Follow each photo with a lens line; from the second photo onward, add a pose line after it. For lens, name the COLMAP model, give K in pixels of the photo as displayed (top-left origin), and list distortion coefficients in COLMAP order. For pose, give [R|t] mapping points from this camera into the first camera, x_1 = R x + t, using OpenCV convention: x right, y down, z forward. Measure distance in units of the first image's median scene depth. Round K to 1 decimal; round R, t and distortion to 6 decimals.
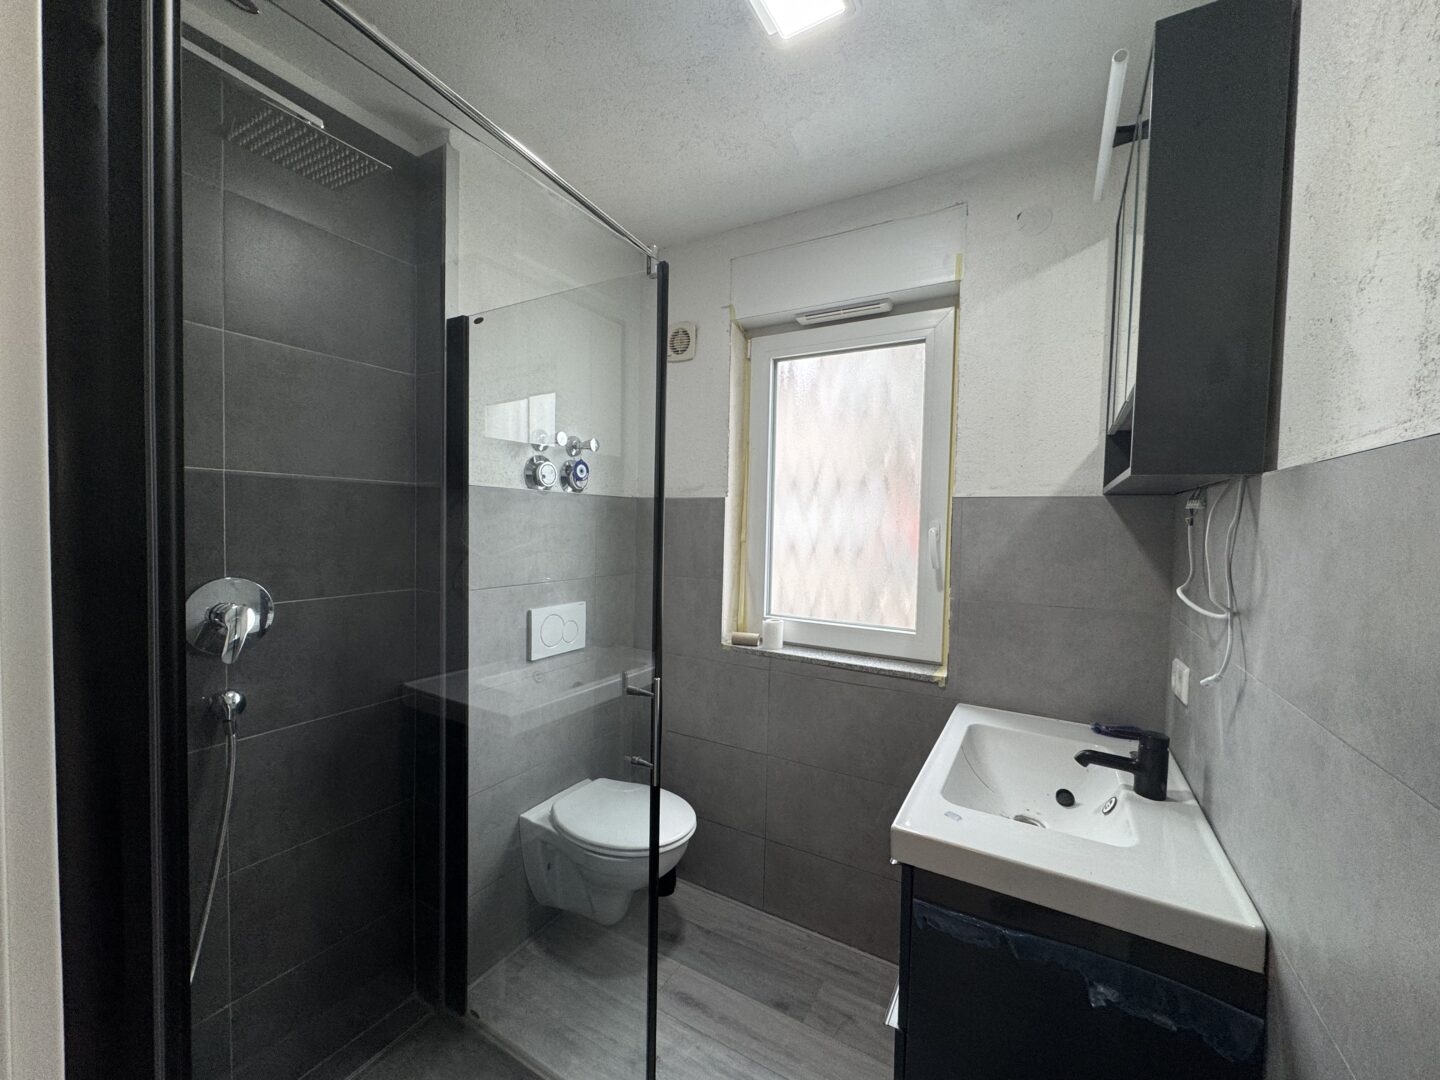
lens RADIAL K [[576.0, 0, 719.9], [0, 576.0, 541.7], [0, 0, 1]] dist [-0.001735, 0.000344]
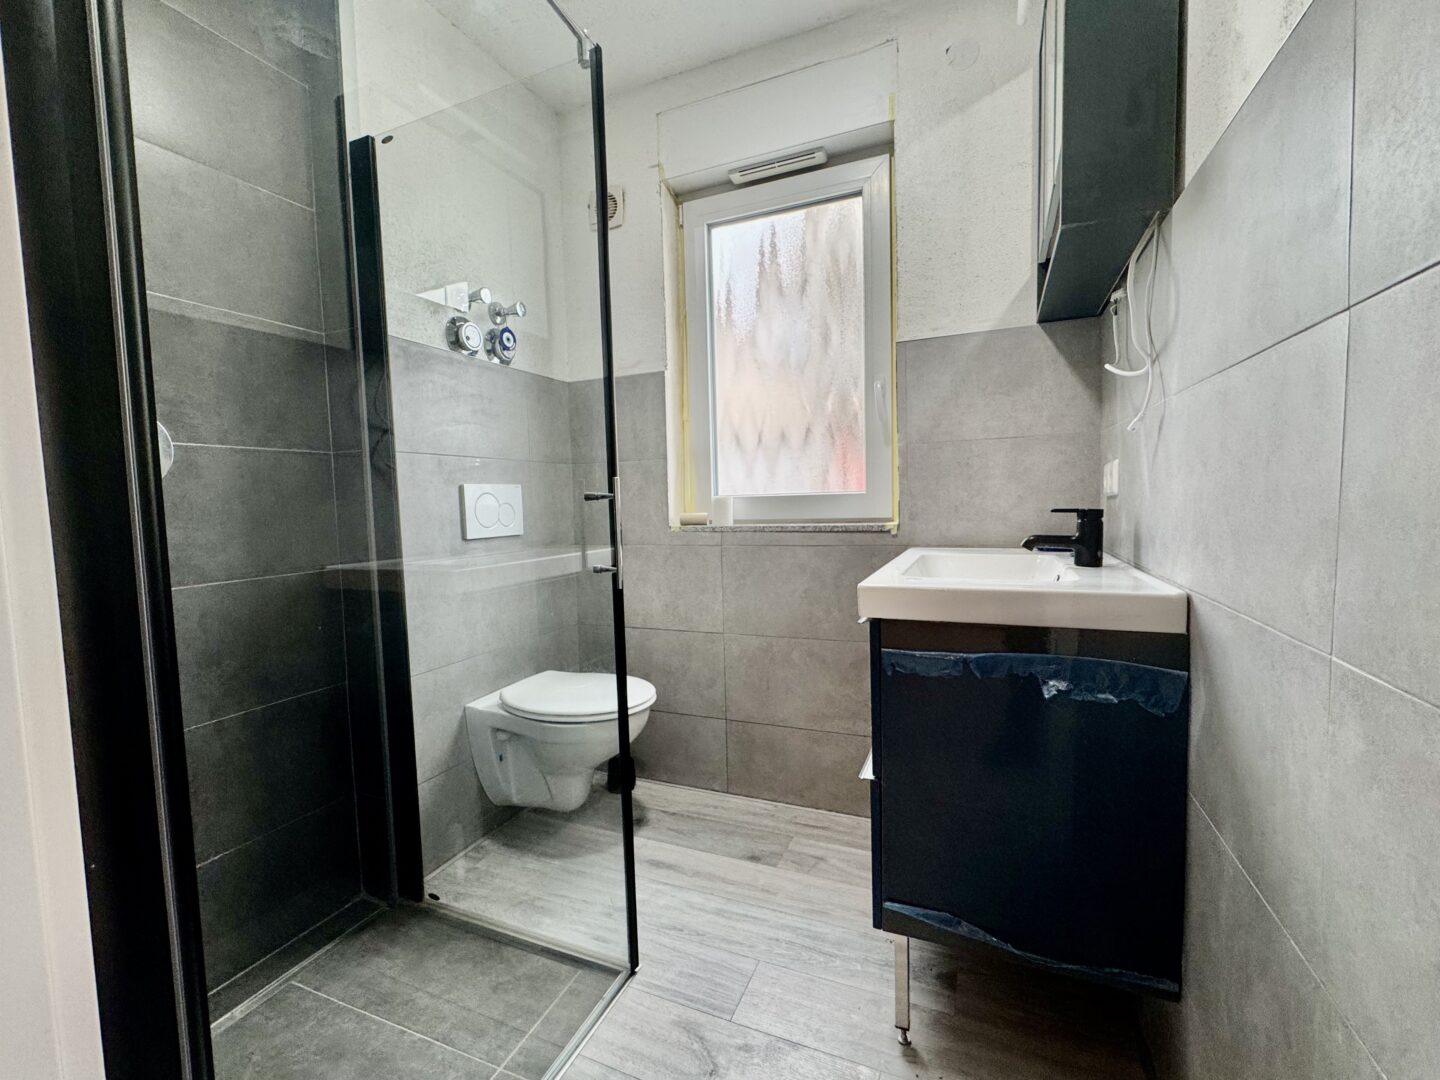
lens RADIAL K [[622.9, 0, 720.3], [0, 622.9, 540.9], [0, 0, 1]] dist [0.000365, 0.000040]
pose [[0.991836, -0.057178, 0.113980, -0.040387], [0.053731, 0.998007, 0.033094, 0.211670], [-0.115645, -0.026699, 0.992932, -0.045992]]
